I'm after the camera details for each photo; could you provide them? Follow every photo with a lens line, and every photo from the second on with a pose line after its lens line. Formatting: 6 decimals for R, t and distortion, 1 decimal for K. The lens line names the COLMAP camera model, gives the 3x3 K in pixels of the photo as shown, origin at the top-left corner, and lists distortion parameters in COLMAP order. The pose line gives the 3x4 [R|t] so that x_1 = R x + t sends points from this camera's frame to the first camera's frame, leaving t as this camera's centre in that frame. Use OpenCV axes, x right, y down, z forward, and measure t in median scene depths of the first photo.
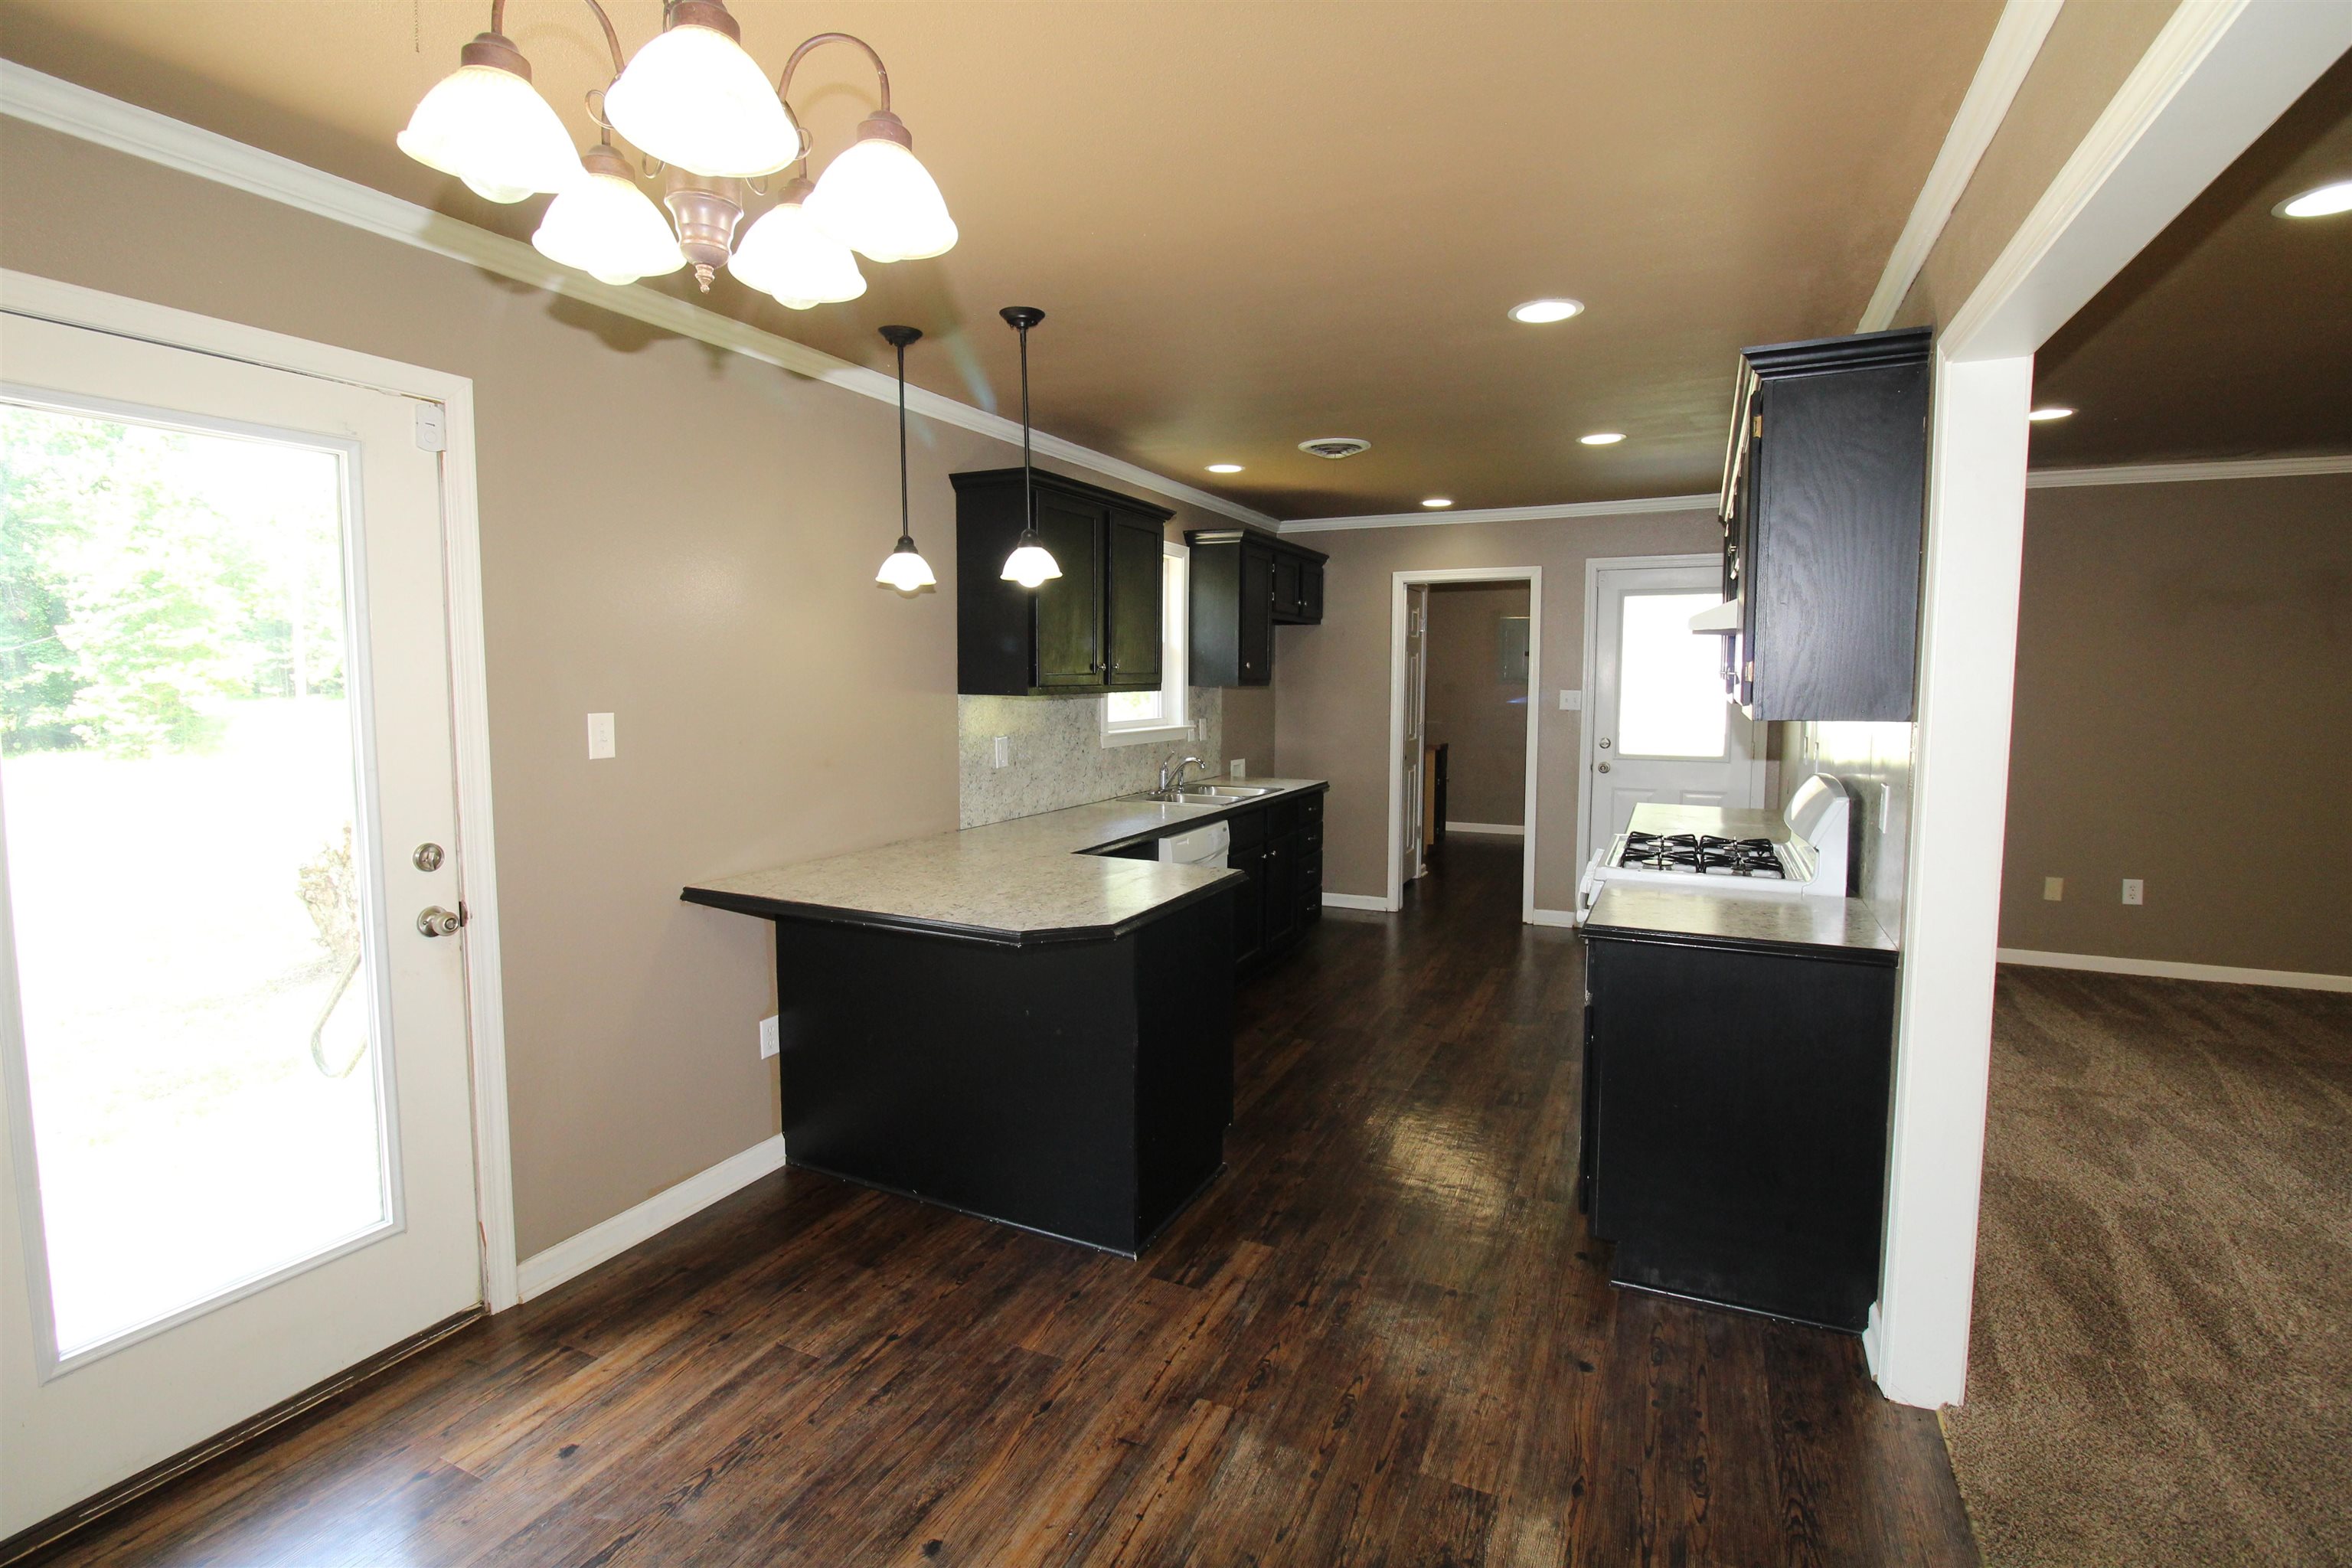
lens RADIAL K [[1088.6, 0, 1180.0], [0, 1088.6, 762.7], [0, 0, 1]] dist [0.000709, -0.013558]
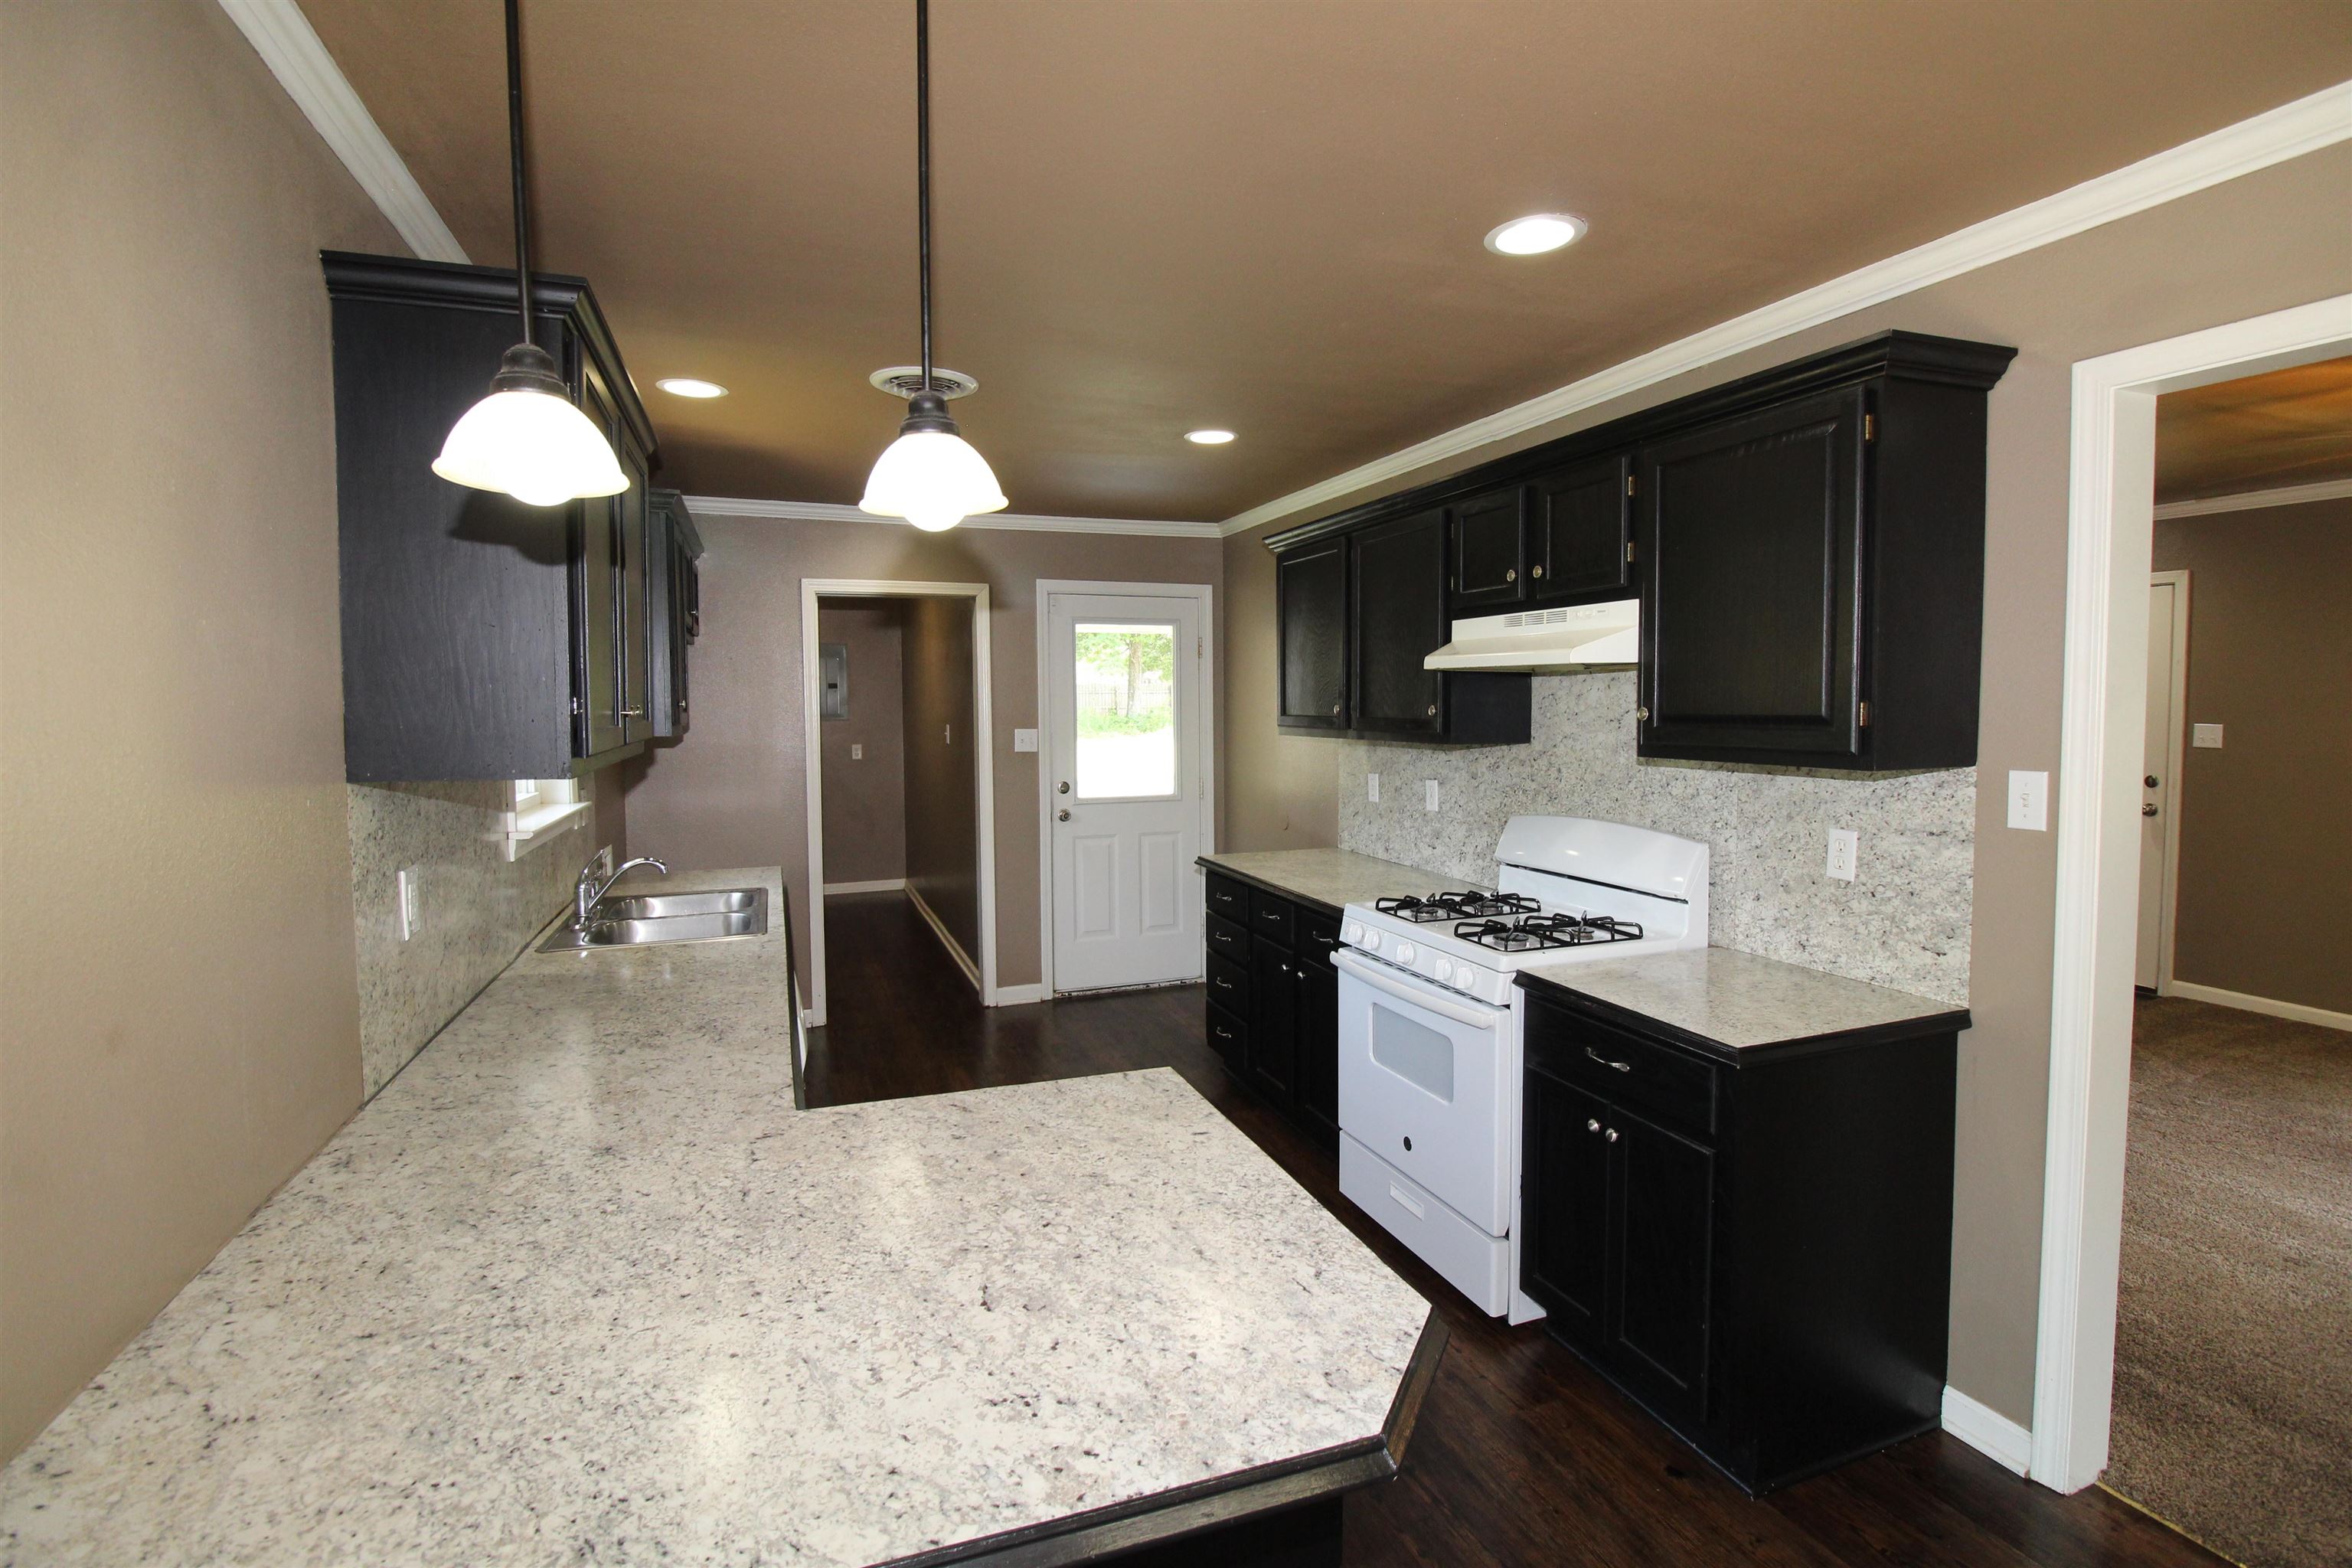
lens RADIAL K [[1088.6, 0, 1180.0], [0, 1088.6, 762.7], [0, 0, 1]] dist [0.000709, -0.013558]
pose [[0.695537, -0.045738, 0.717033, -0.235016], [0.065771, 0.997835, -0.000149, -0.041778], [-0.715474, 0.047263, 0.697039, 0.405800]]
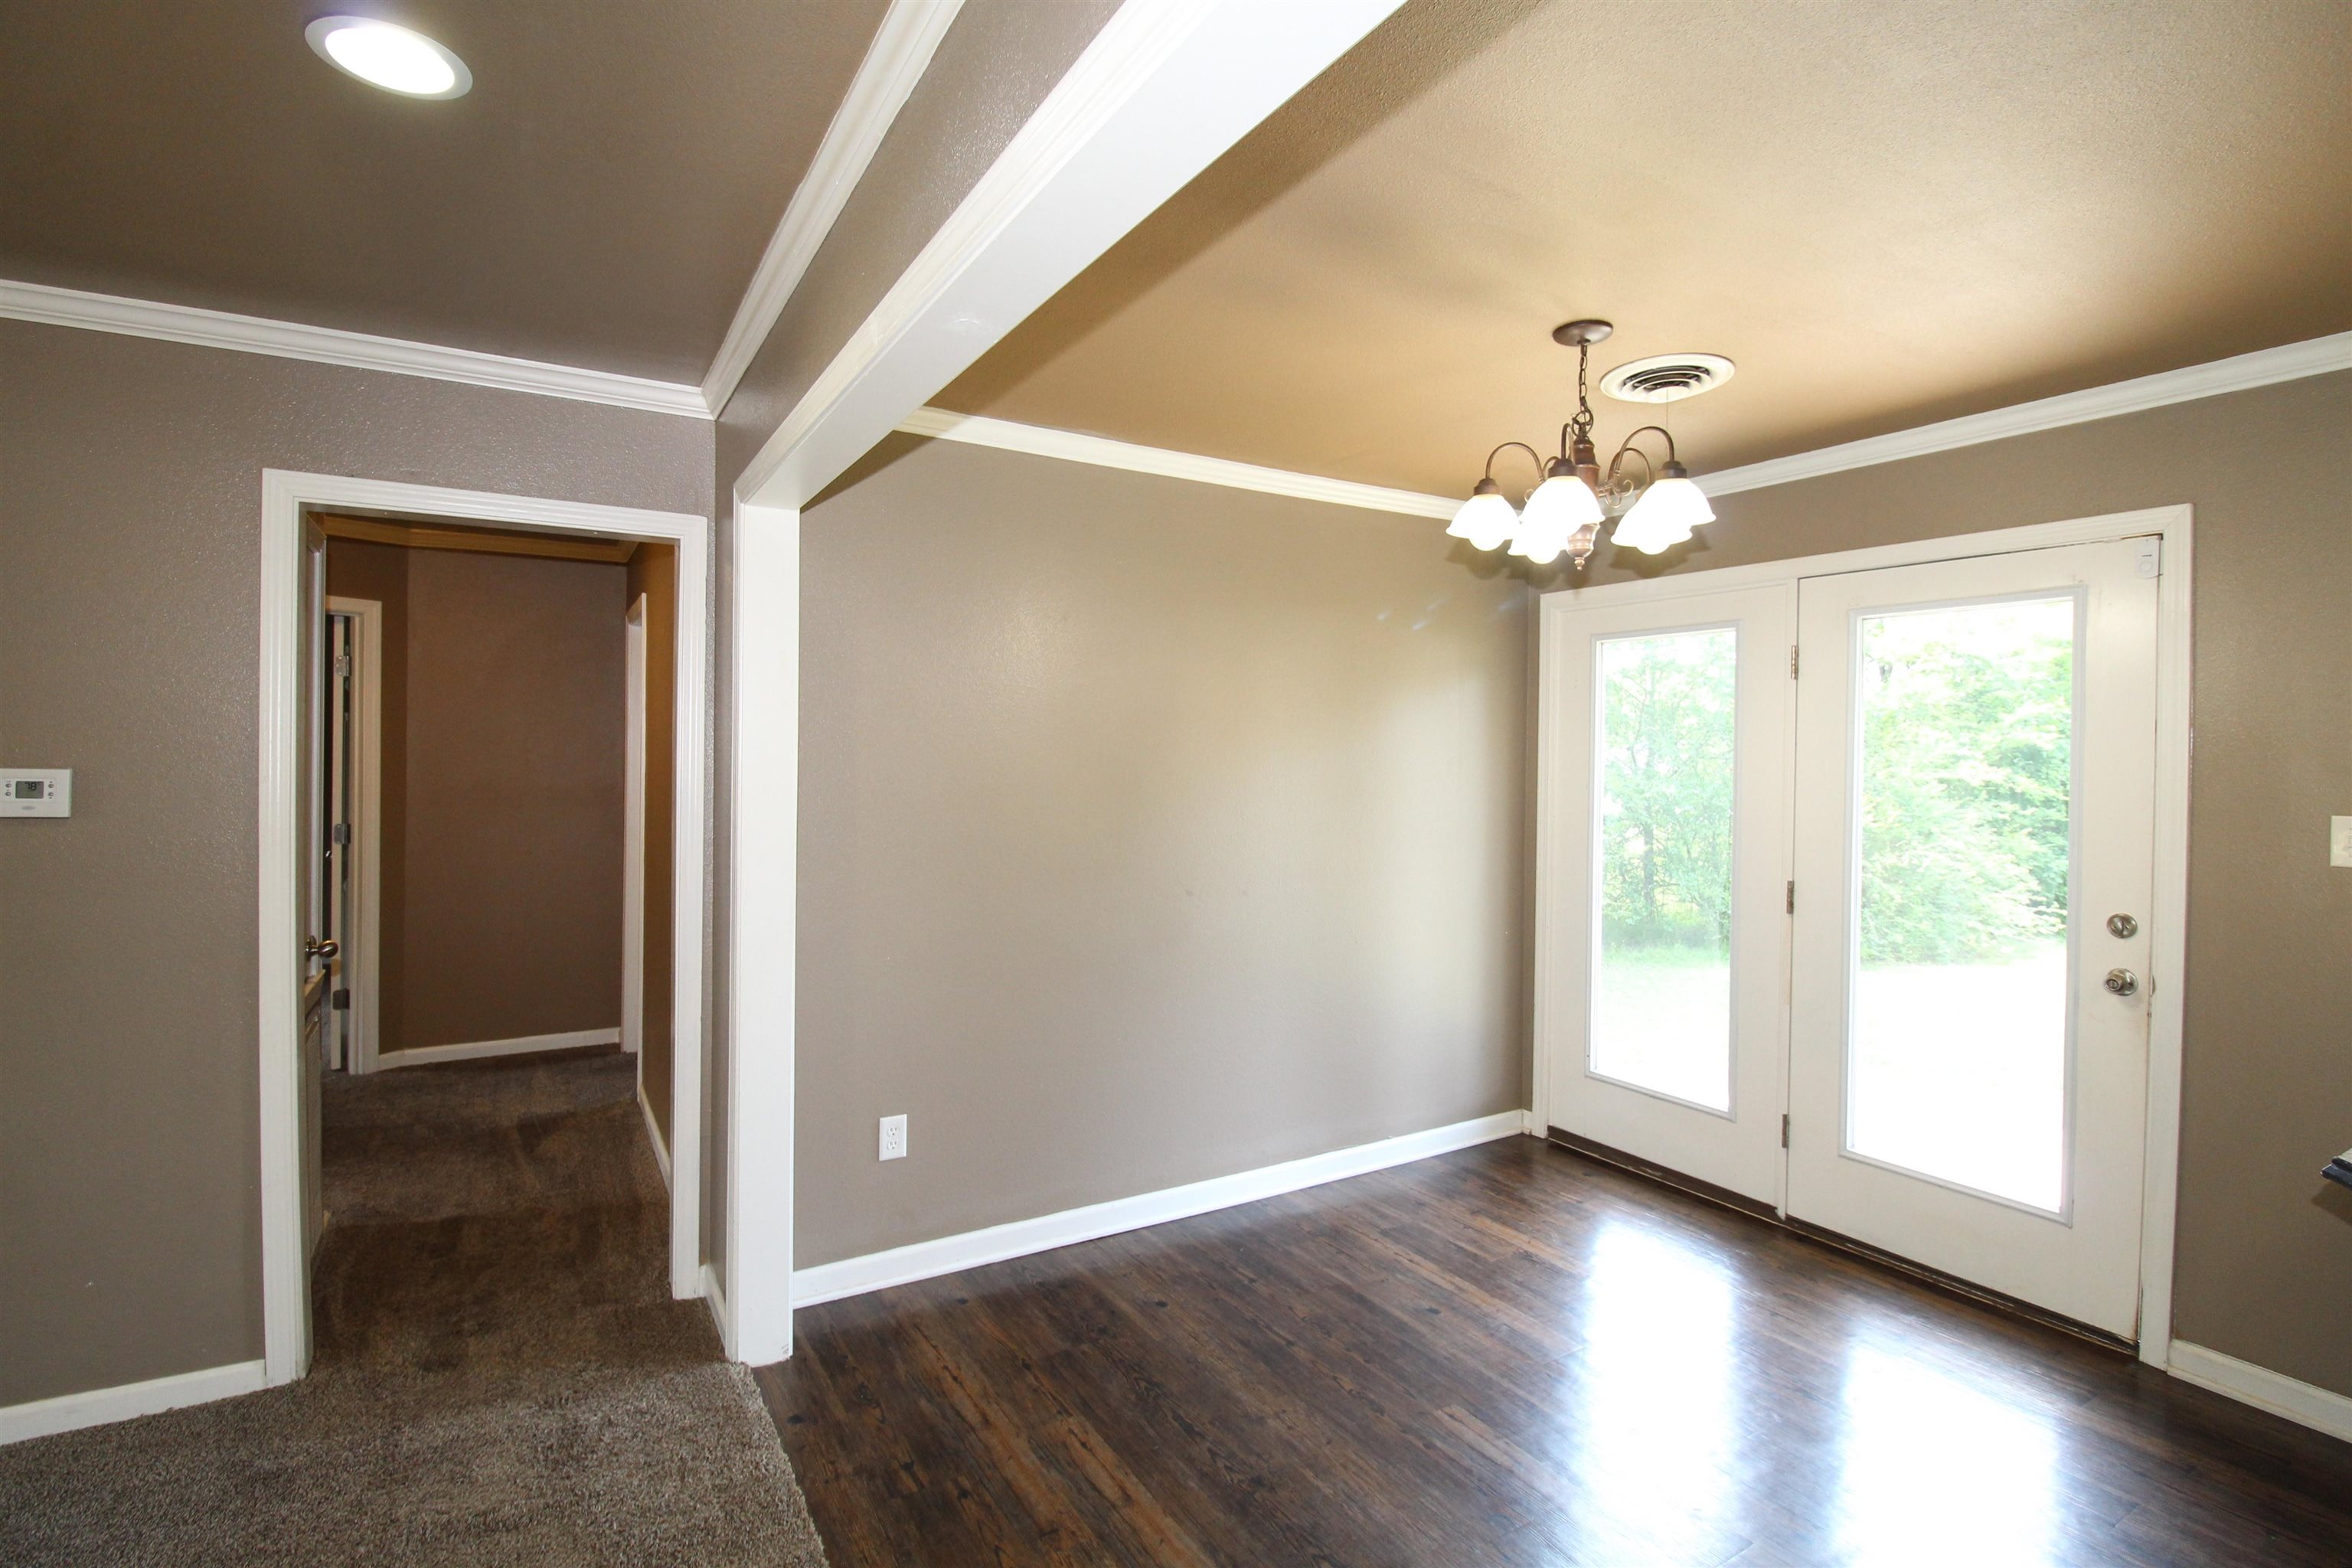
lens RADIAL K [[1088.4, 0, 1182.1], [0, 1088.4, 763.0], [0, 0, 1]] dist [-0.000276, -0.012663]
pose [[-0.555886, -0.000145, -0.831259, 0.409079], [-0.077553, 0.995648, 0.051687, -0.034105], [0.827633, 0.093199, -0.553478, 0.388040]]
